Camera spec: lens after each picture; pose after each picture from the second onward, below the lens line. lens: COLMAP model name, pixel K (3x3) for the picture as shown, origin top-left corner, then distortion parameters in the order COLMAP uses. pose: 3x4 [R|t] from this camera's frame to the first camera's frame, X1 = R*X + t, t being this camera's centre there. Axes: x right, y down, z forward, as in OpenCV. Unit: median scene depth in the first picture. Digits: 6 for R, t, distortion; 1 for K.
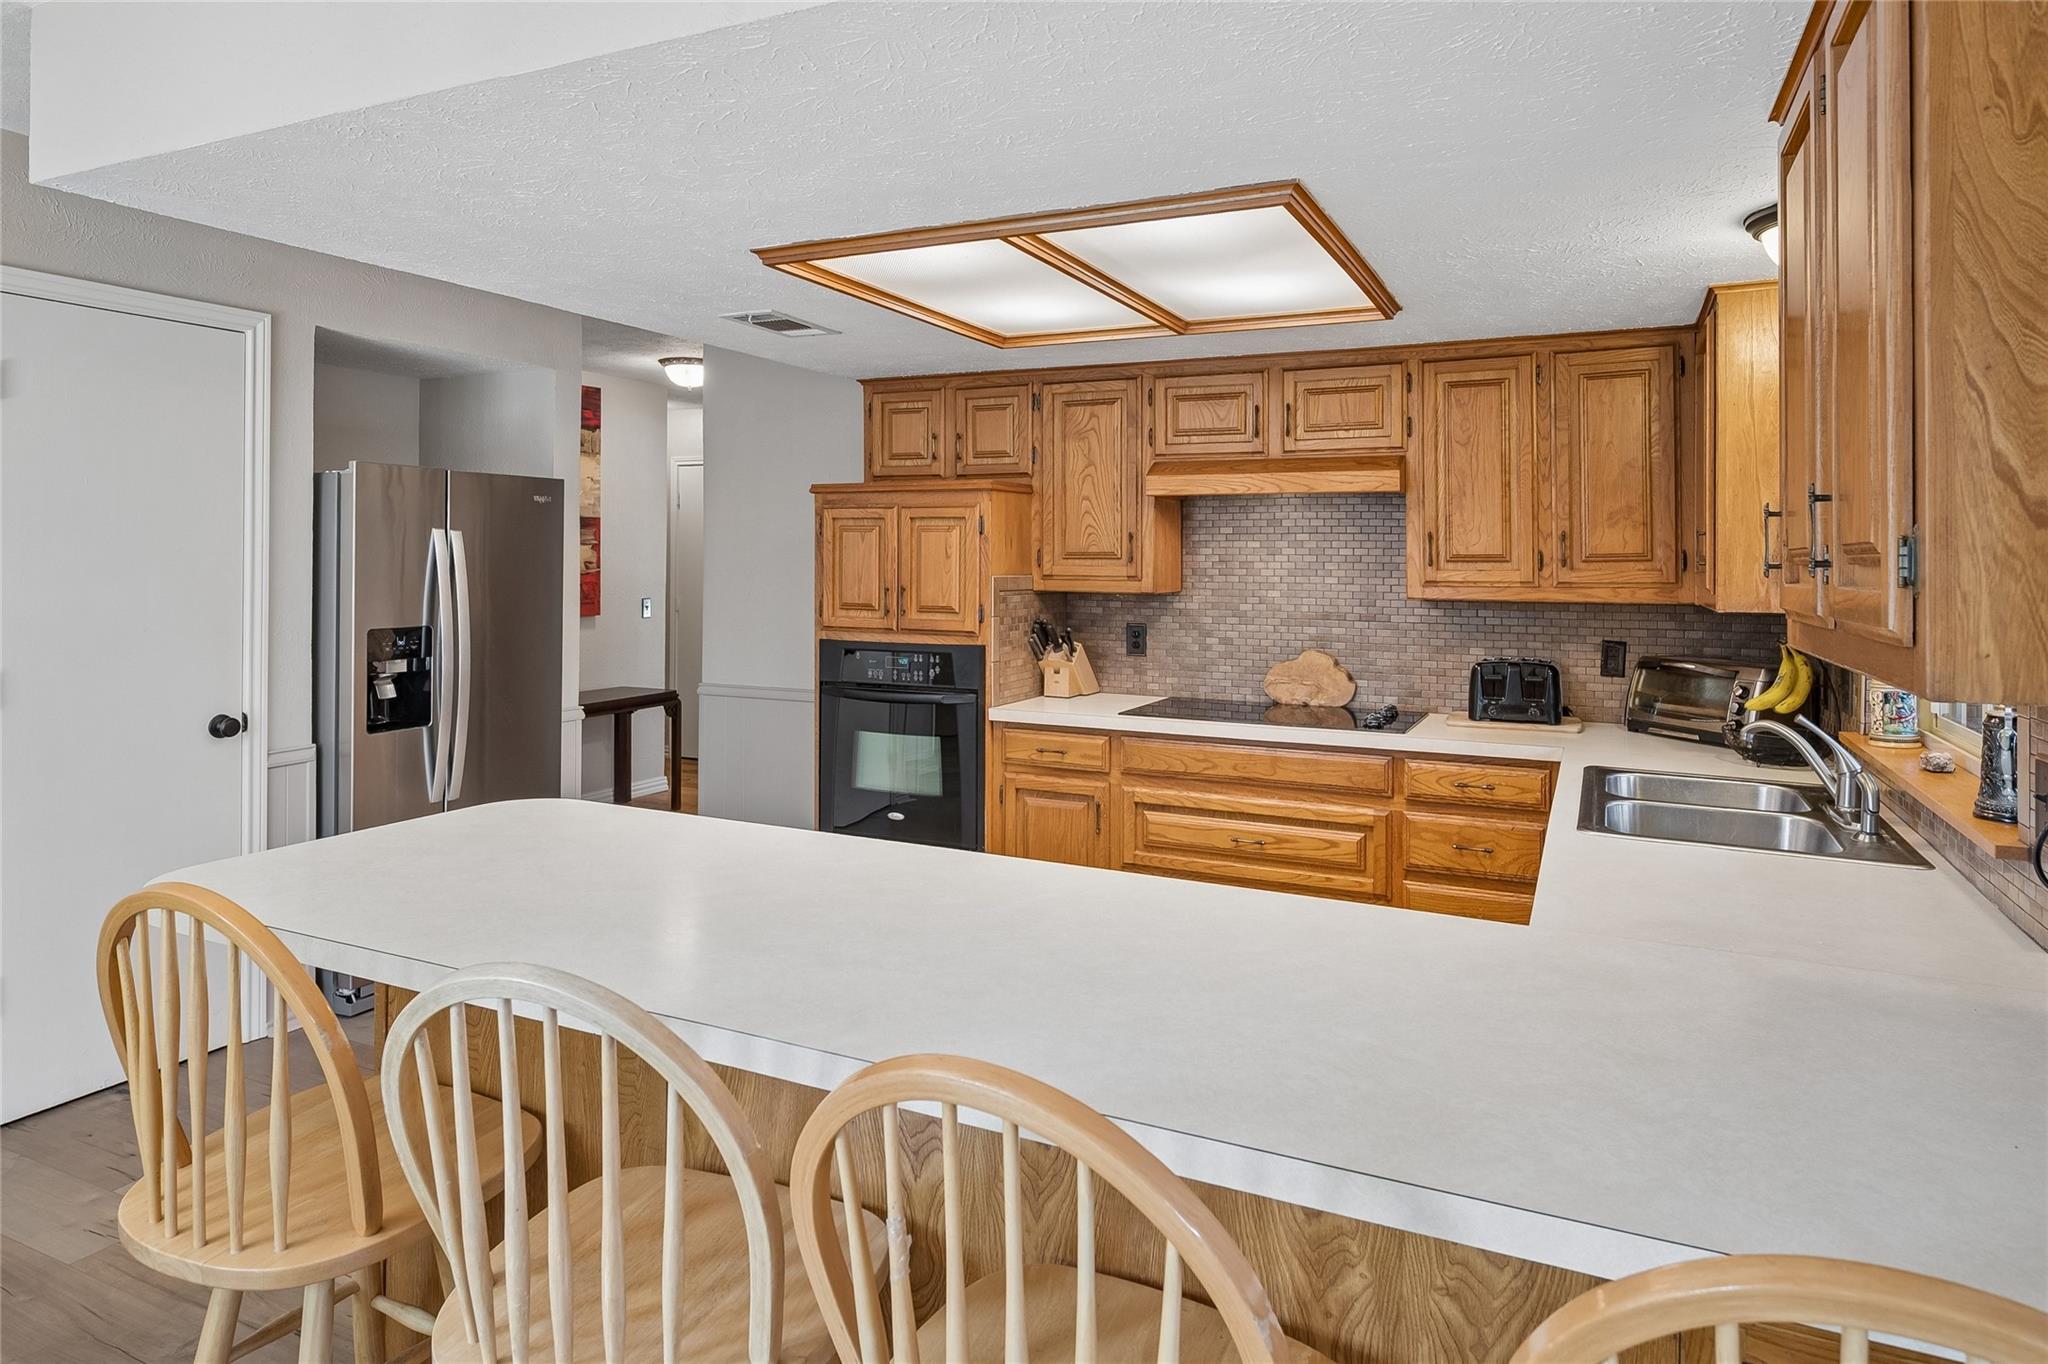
lens RADIAL K [[1206.1, 0, 1029.4], [0, 1206.1, 560.7], [0, 0, 1]] dist [-0.003137, 0.000540]
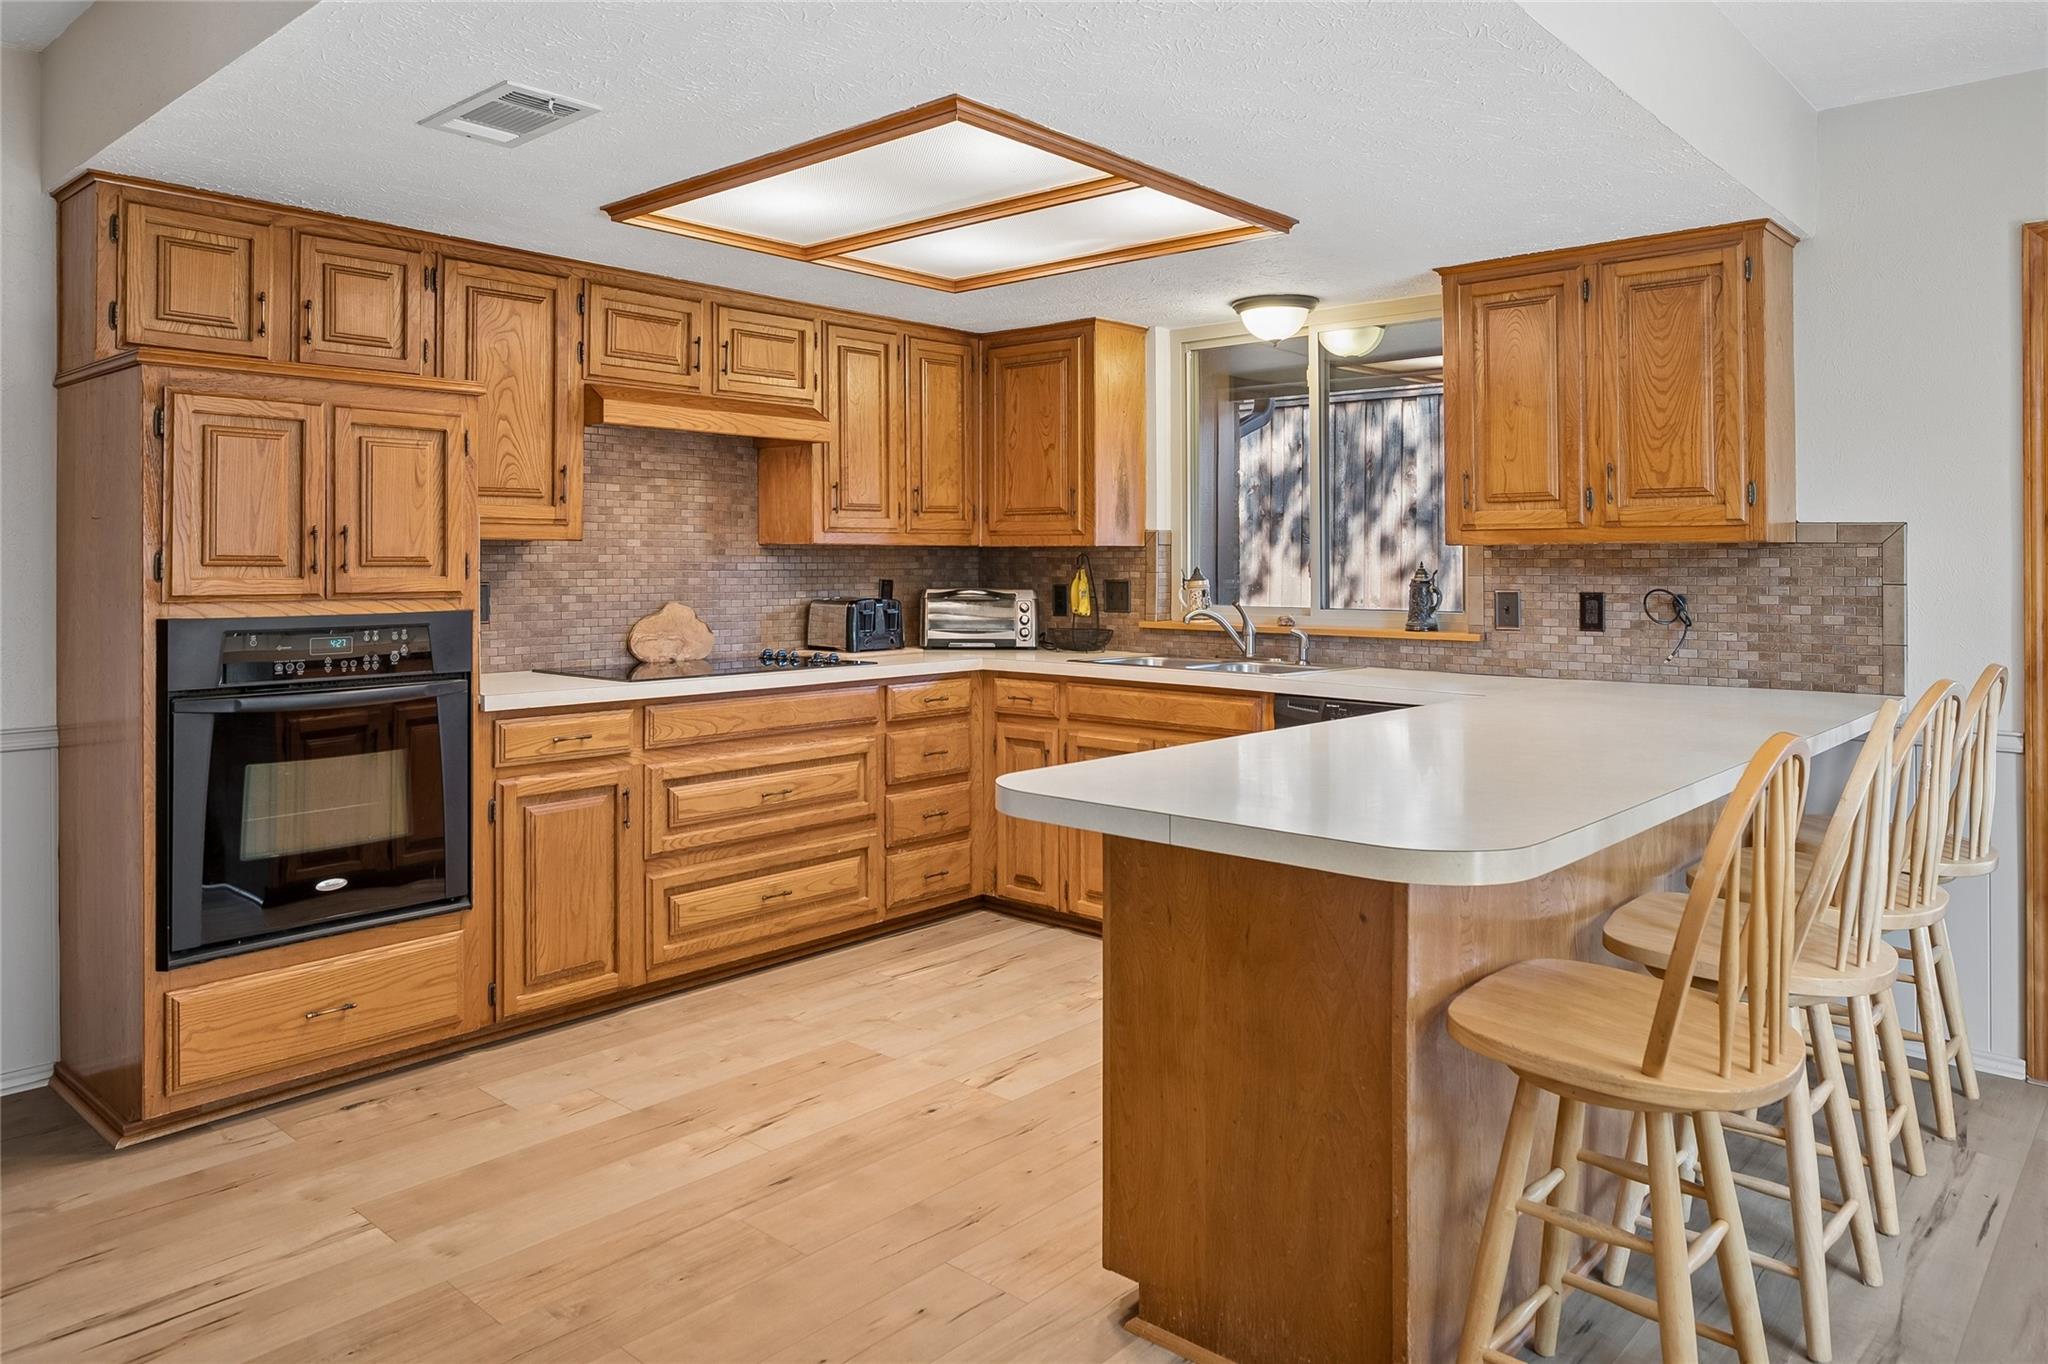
lens RADIAL K [[1355.4, 0, 1021.8], [0, 1355.4, 548.9], [0, 0, 1]] dist [-0.003270, 0.000229]
pose [[0.278258, 0.000844, 0.960506, -0.721394], [0.001493, 0.999998, -0.001311, 0.035003], [-0.960505, 0.001799, 0.278256, 0.456627]]
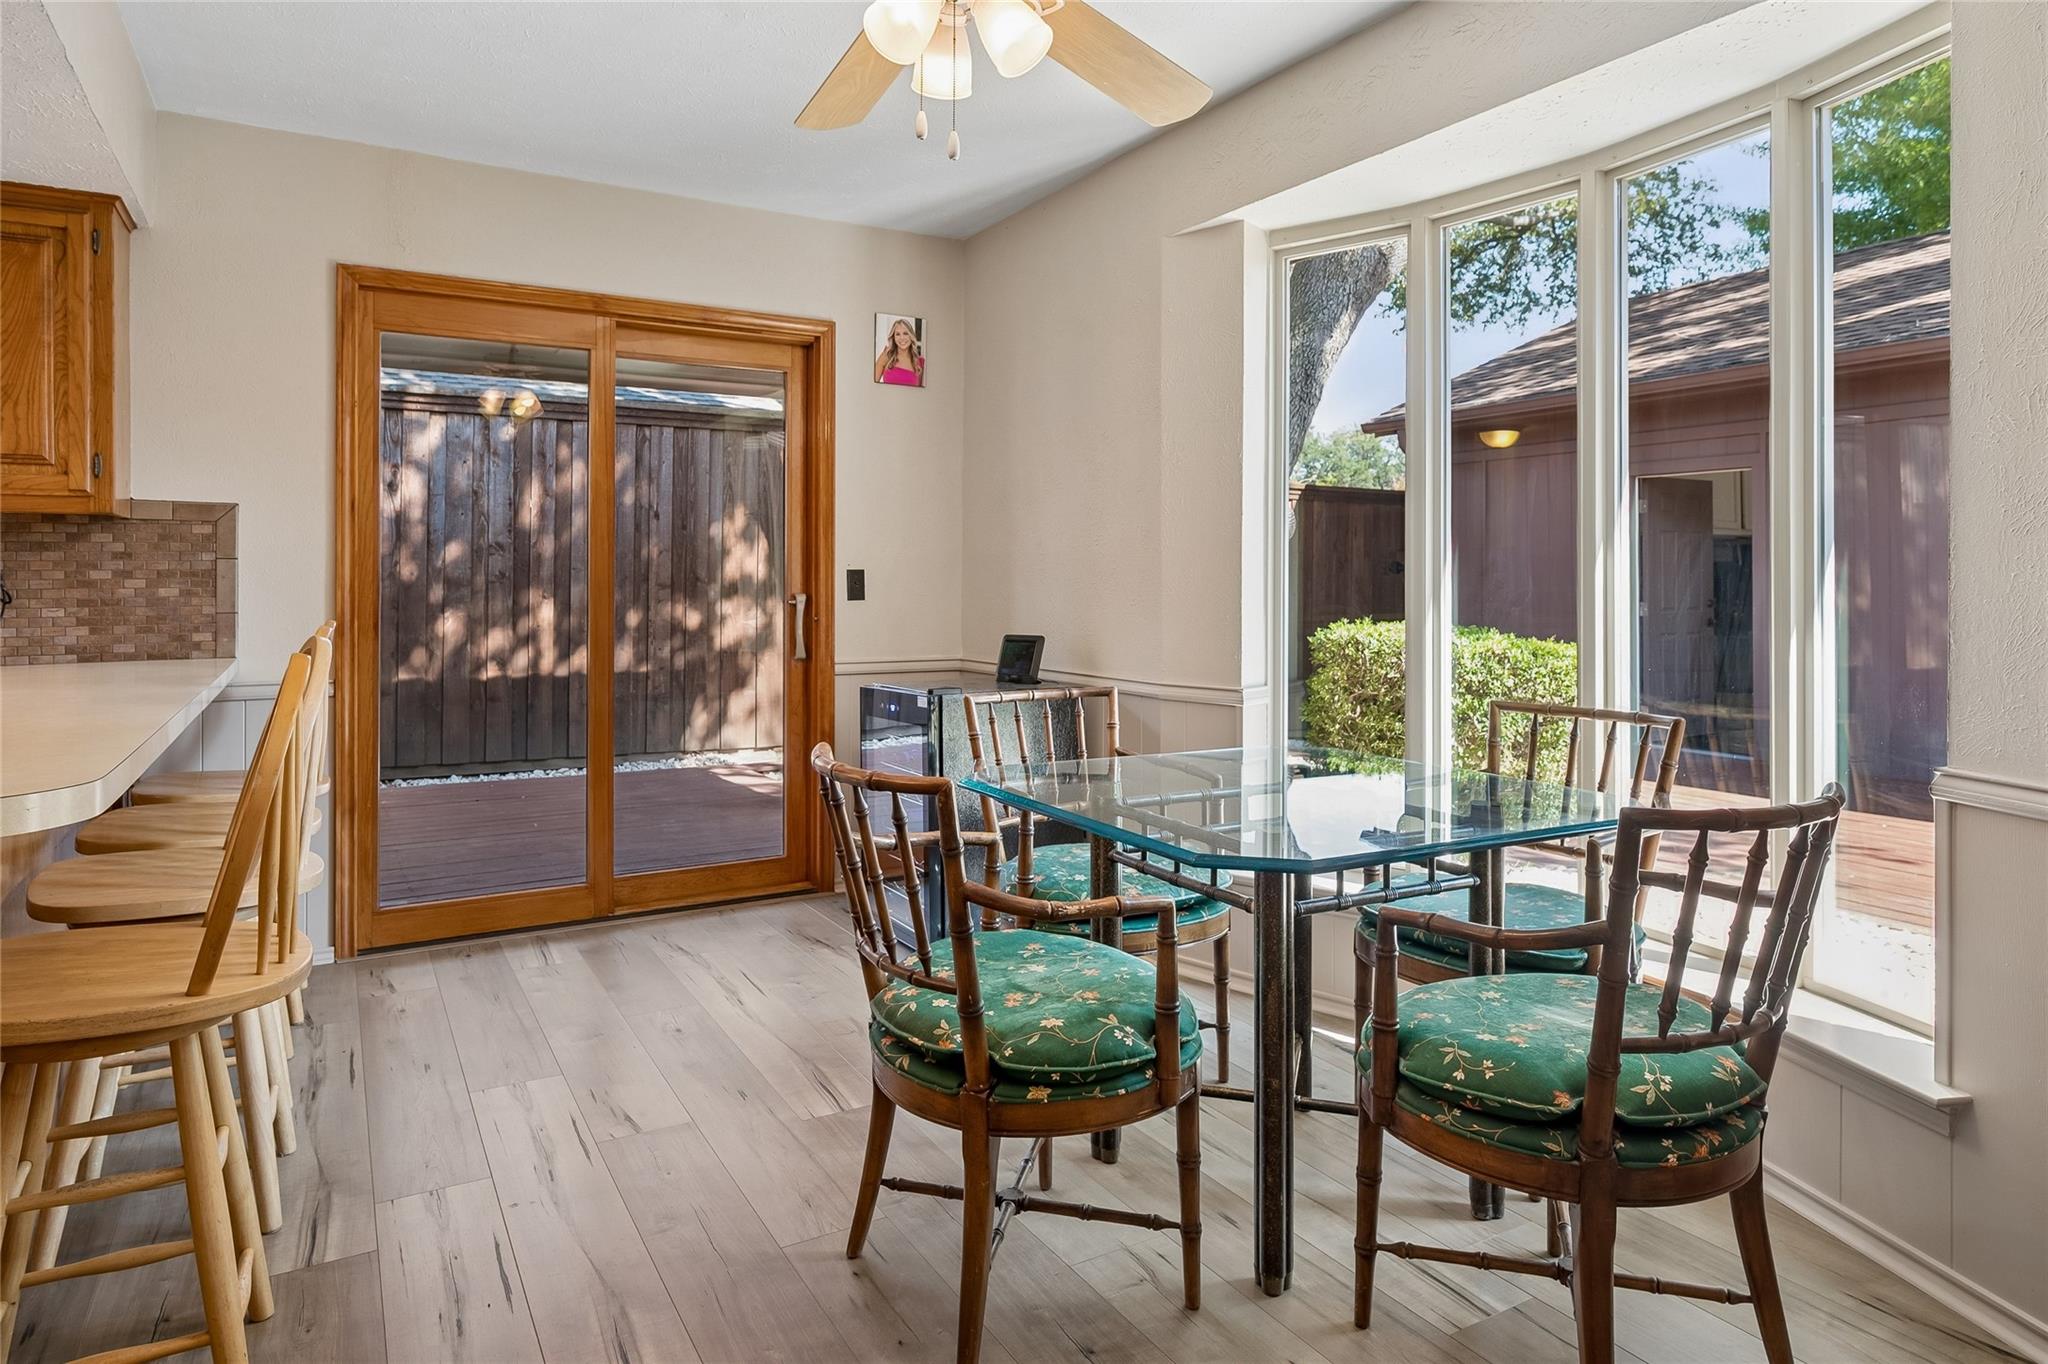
lens RADIAL K [[1206.1, 0, 1024.8], [0, 1206.1, 579.8], [0, 0, 1]] dist [-0.003137, 0.000540]
pose [[-0.831184, -0.006364, 0.555961, -0.690430], [-0.004578, 0.999979, 0.004602, 0.062994], [-0.555979, 0.001280, -0.831195, 0.549913]]
